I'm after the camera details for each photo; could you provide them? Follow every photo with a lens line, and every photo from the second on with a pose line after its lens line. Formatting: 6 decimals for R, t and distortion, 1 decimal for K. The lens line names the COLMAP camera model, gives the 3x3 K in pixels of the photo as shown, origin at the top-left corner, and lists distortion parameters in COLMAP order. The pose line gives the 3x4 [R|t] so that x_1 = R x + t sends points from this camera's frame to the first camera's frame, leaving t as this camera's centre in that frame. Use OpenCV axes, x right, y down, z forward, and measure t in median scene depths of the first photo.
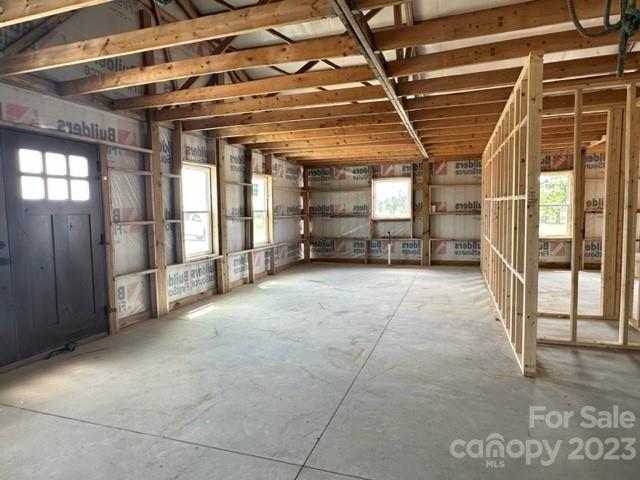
lens RADIAL K [[400.0, 0, 317.9], [0, 400.0, 242.0], [0, 0, 1]] dist [0.022344, 0.000699]
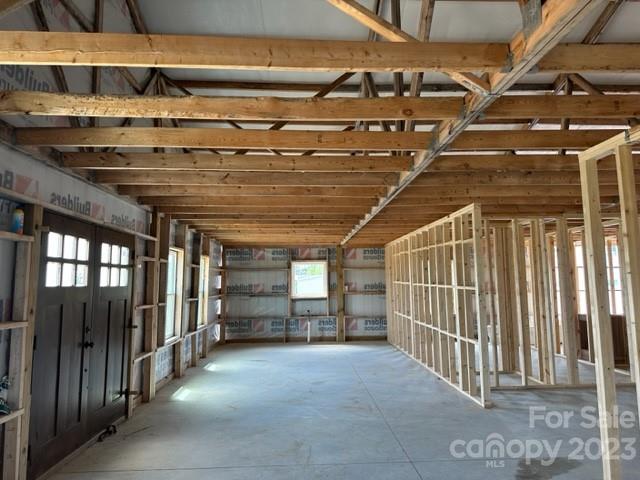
lens RADIAL K [[455.6, 0, 321.4], [0, 455.6, 234.9], [0, 0, 1]] dist [0.071222, -0.066120]
pose [[0.927856, 0.045827, 0.370112, -0.262572], [0.023727, 0.983157, -0.181216, -0.001692], [-0.372182, 0.176924, 0.911141, -0.168270]]
